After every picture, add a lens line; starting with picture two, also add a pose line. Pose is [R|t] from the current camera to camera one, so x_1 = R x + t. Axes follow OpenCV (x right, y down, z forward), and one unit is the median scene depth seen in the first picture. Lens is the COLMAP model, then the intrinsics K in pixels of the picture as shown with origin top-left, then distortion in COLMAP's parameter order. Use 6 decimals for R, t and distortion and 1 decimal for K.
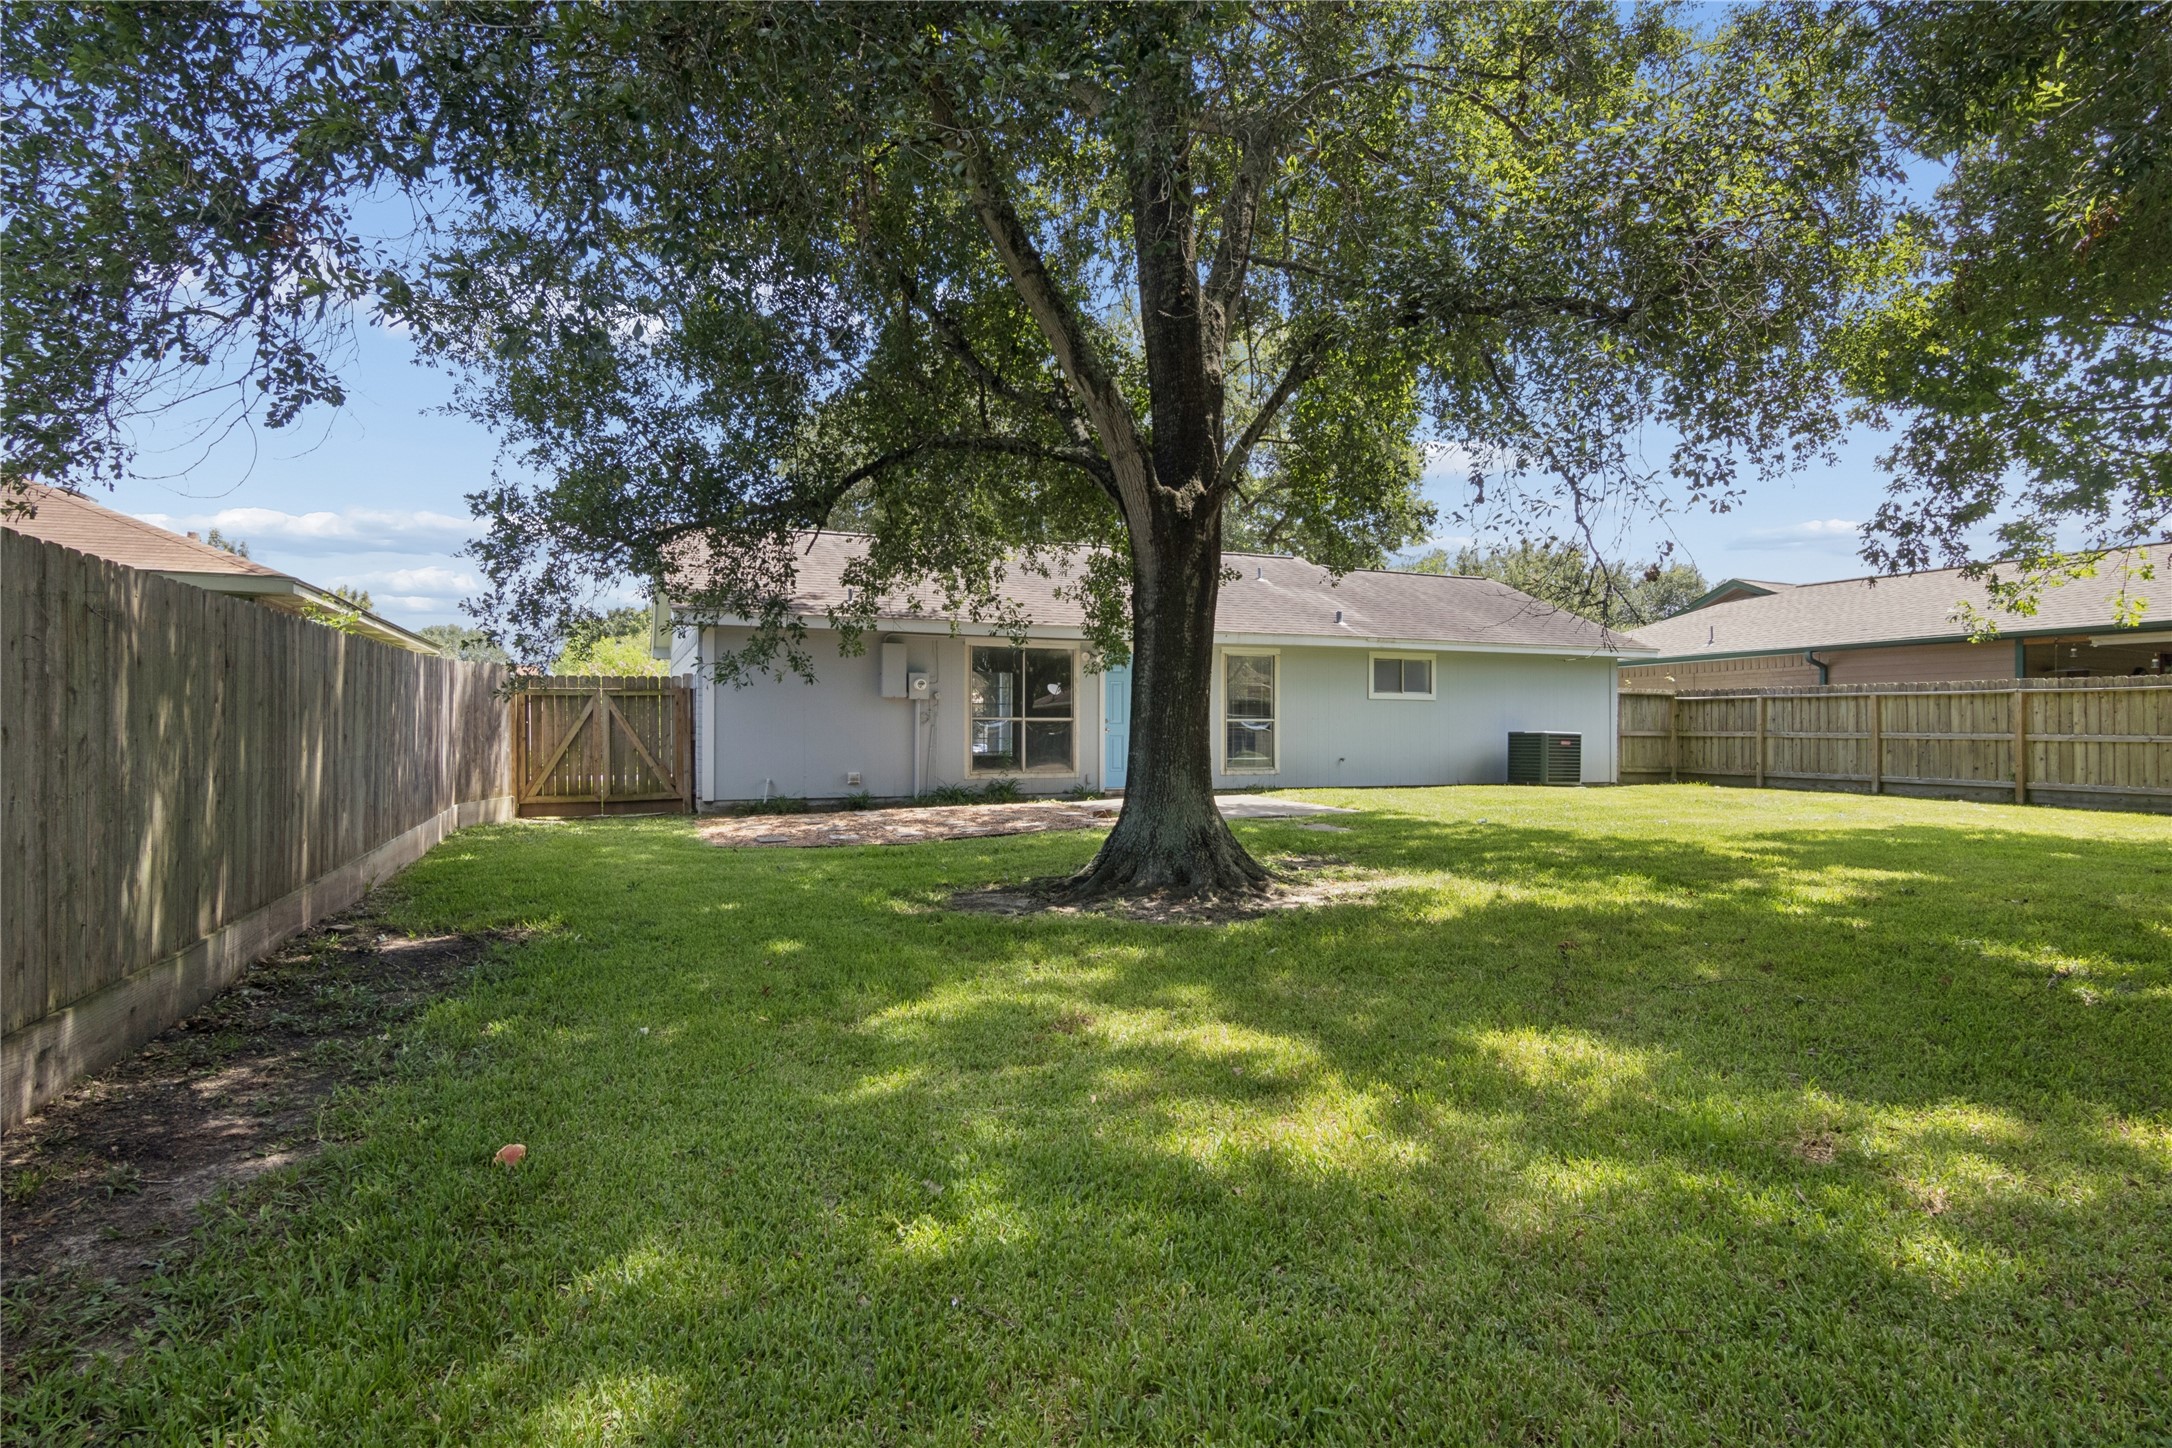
lens RADIAL K [[1136.0, 0, 1086.0], [0, 1136.0, 724.0], [0, 0, 1]] dist [-0.005373, -0.001827]
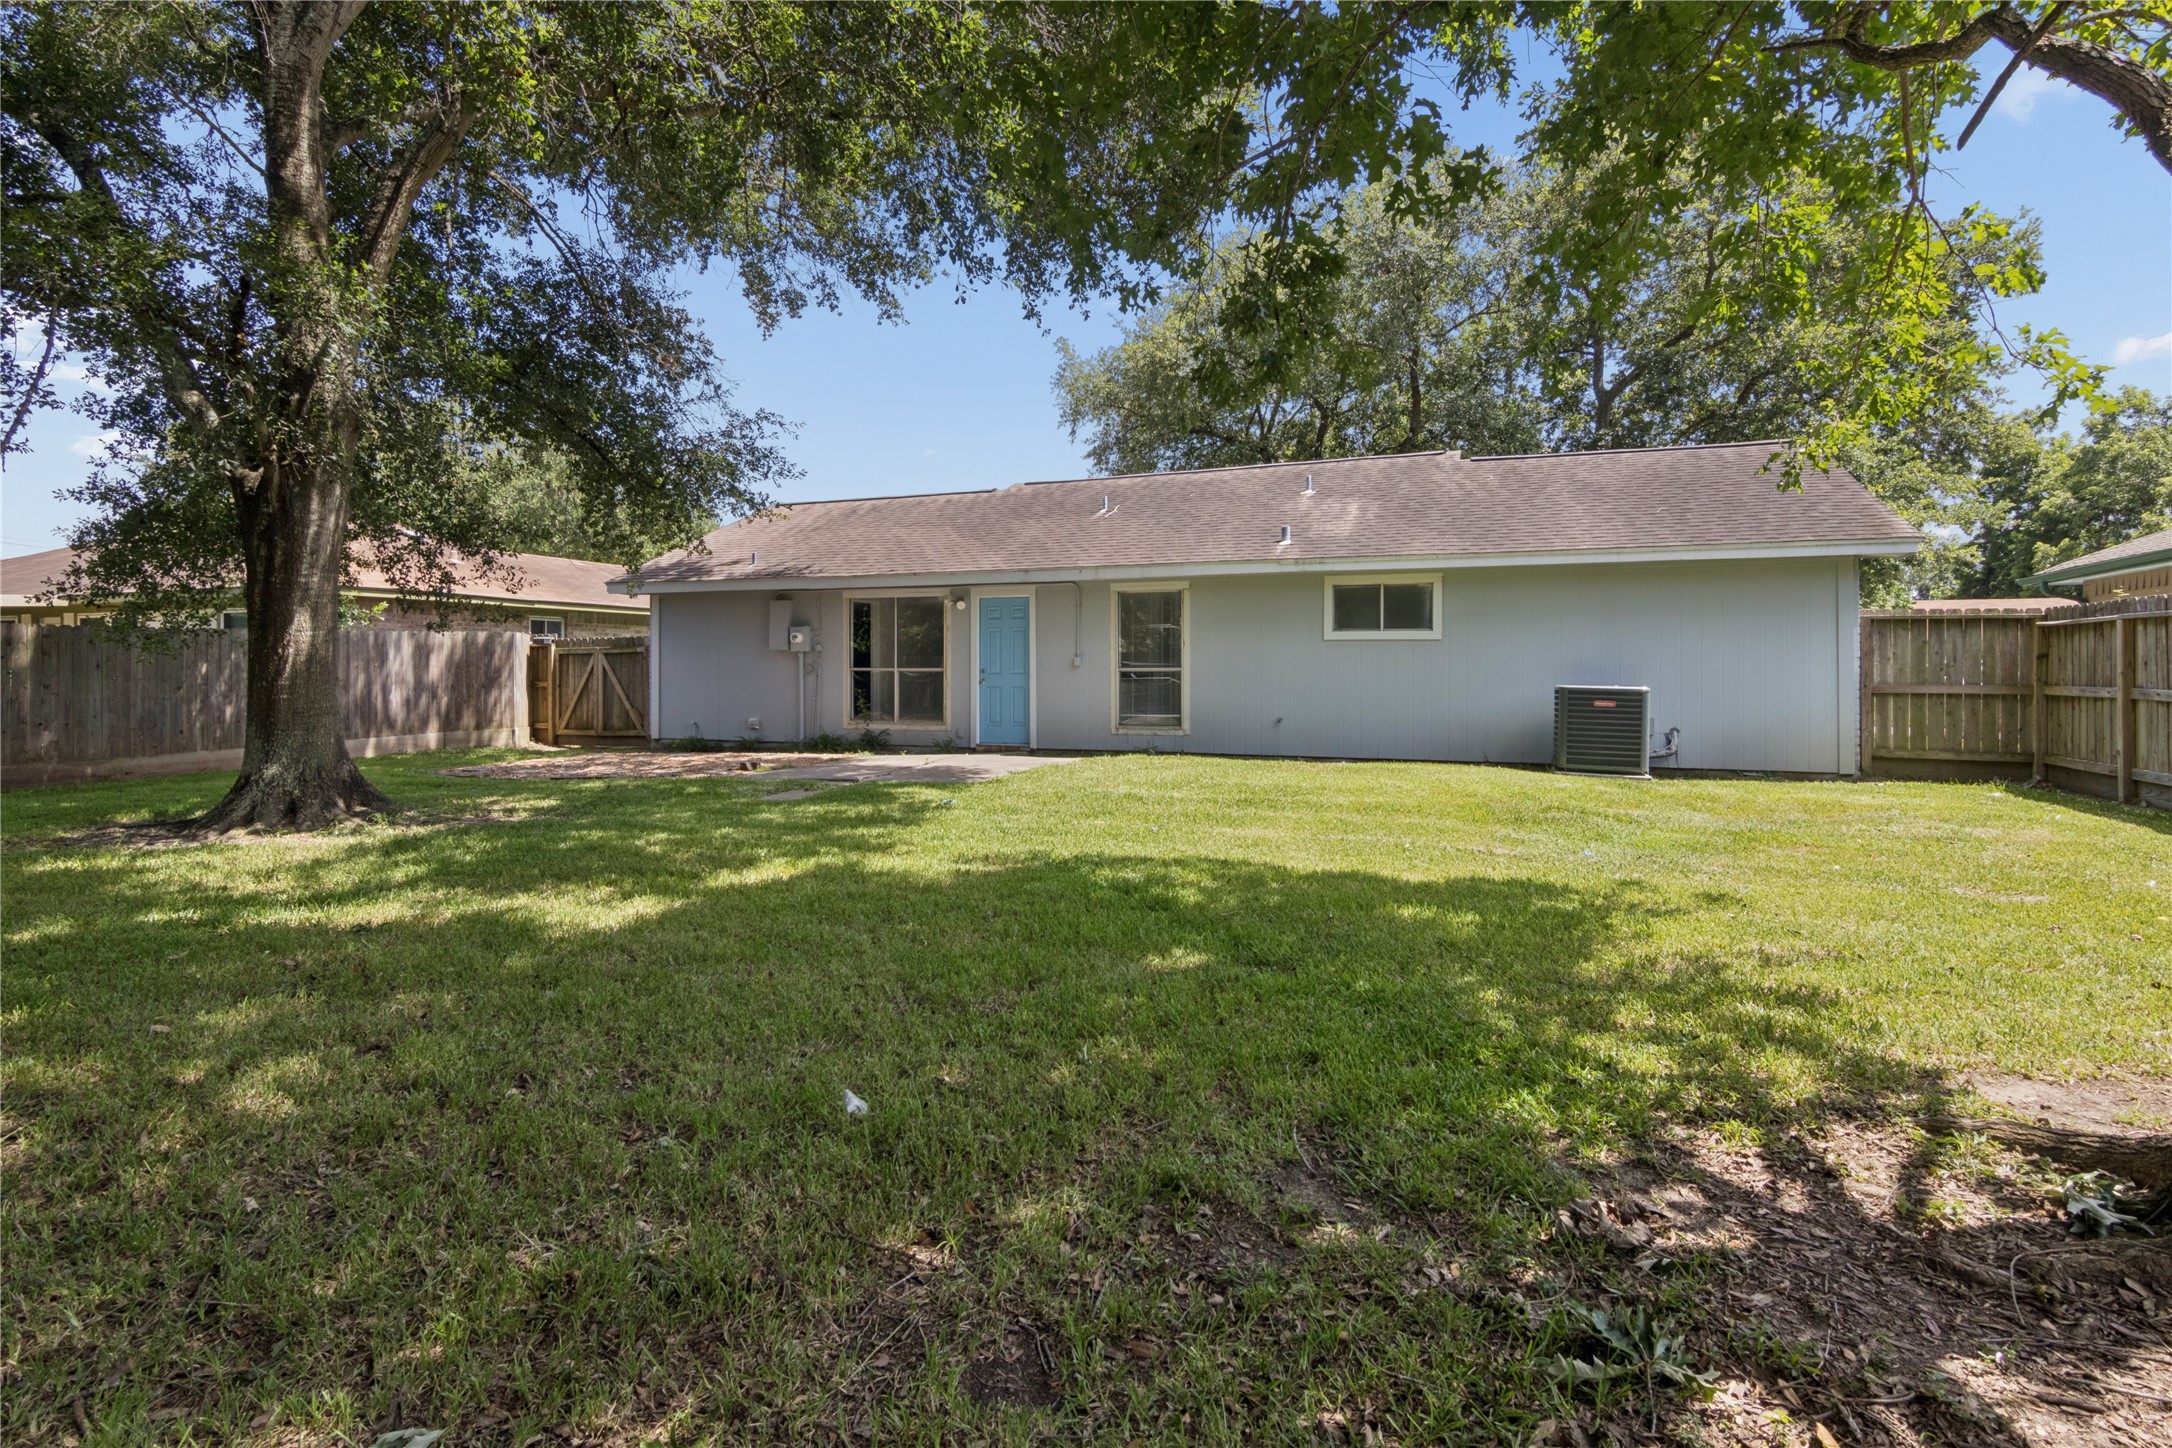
lens RADIAL K [[1114.1, 0, 1084.0], [0, 1114.1, 691.1], [0, 0, 1]] dist [-0.001845, 0.000490]
pose [[0.720576, 0.010518, -0.693296, 0.701456], [0.003531, 0.999816, 0.018838, -0.003045], [0.693367, -0.016022, 0.720407, 0.394367]]
